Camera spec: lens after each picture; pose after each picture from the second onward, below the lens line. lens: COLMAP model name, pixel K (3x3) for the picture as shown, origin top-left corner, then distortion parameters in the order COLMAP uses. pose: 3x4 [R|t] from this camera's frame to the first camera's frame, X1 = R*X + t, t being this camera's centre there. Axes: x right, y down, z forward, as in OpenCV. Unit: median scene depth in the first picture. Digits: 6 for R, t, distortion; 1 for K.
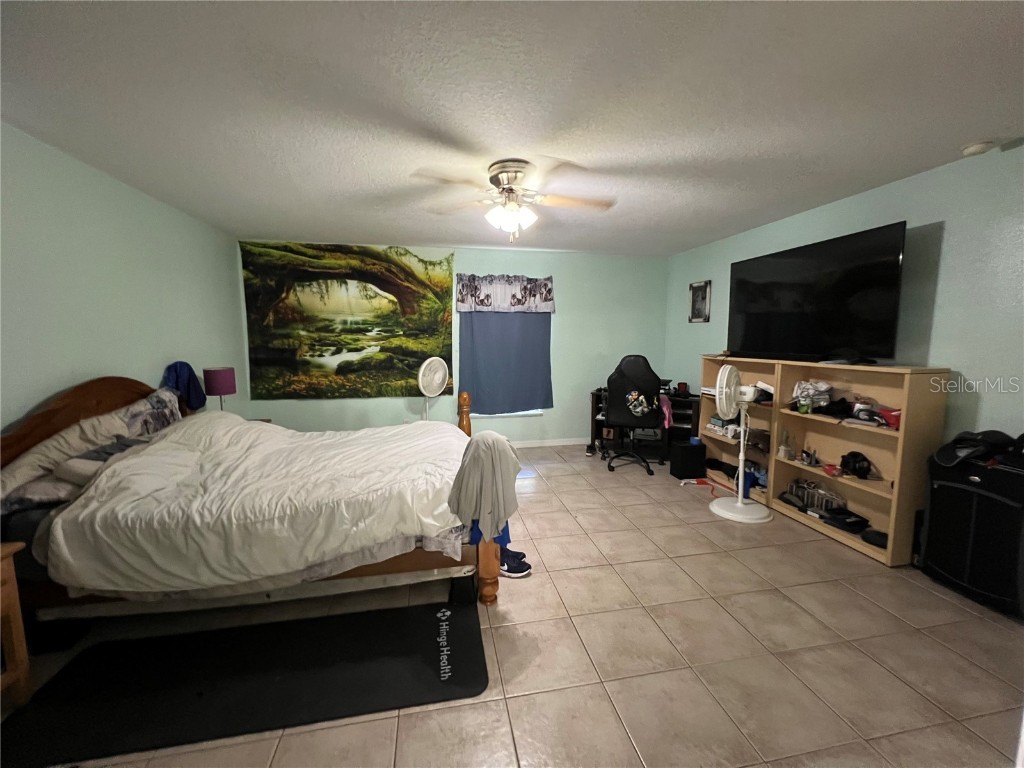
lens RADIAL K [[405.8, 0, 509.4], [0, 405.8, 382.2], [0, 0, 1]] dist [0.001540, 0.000138]
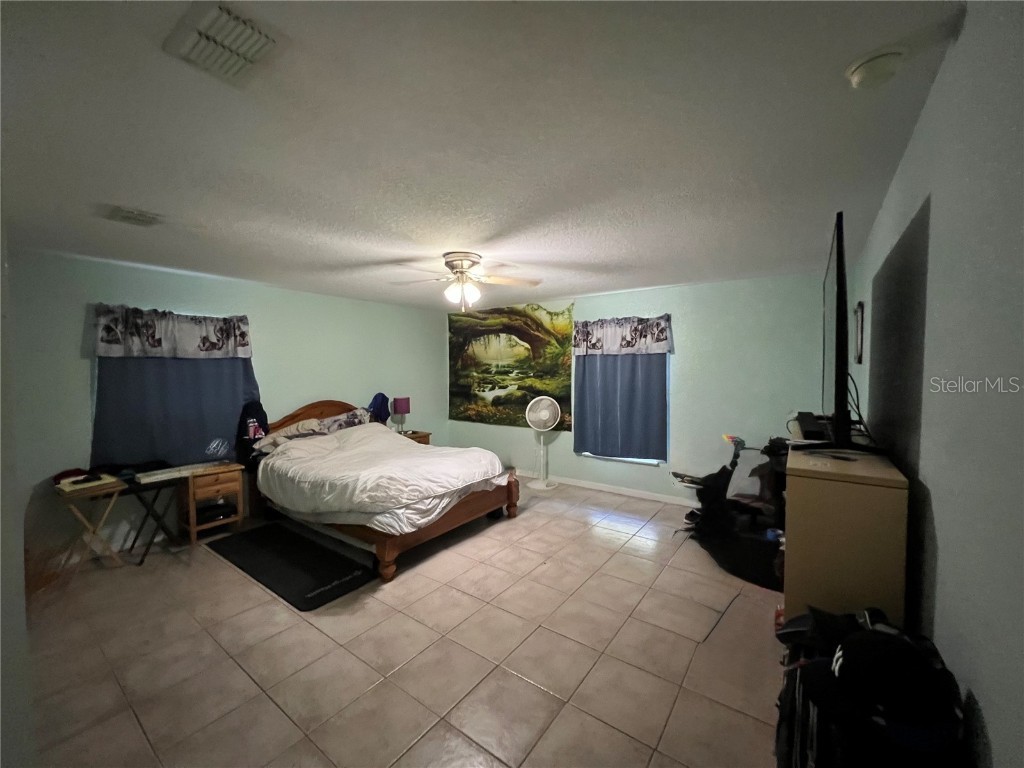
lens RADIAL K [[405.8, 0, 508.5], [0, 405.8, 381.9], [0, 0, 1]] dist [0.001540, 0.000138]
pose [[0.682255, 0.025890, -0.730656, 0.564158], [-0.076536, 0.996411, -0.036159, -0.051849], [0.727097, 0.080591, 0.681788, 0.141226]]
